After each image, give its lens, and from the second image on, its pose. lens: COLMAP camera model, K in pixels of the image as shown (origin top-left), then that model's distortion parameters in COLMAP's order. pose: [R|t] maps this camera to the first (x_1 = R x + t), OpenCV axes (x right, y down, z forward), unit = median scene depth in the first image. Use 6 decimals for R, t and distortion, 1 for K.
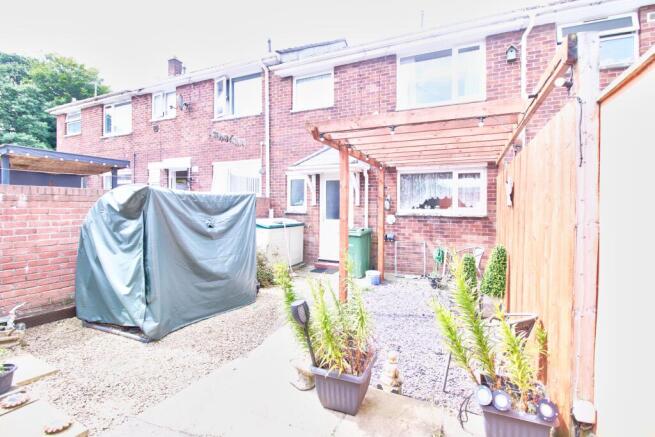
lens RADIAL K [[302.0, 0, 329.7], [0, 302.0, 218.2], [0, 0, 1]] dist [-0.008103, -0.008471]
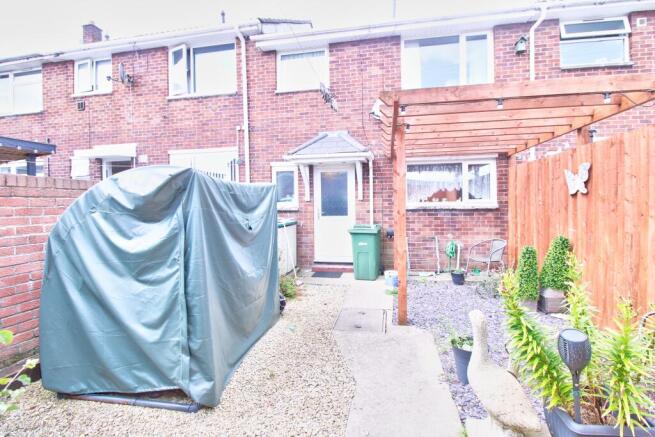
lens RADIAL K [[302.0, 0, 329.8], [0, 302.0, 217.4], [0, 0, 1]] dist [-0.008103, -0.008471]
pose [[0.969772, -0.031148, 0.242015, -0.231219], [0.030081, 0.999515, 0.008105, 0.000892], [-0.242150, -0.000580, 0.970239, 0.153470]]
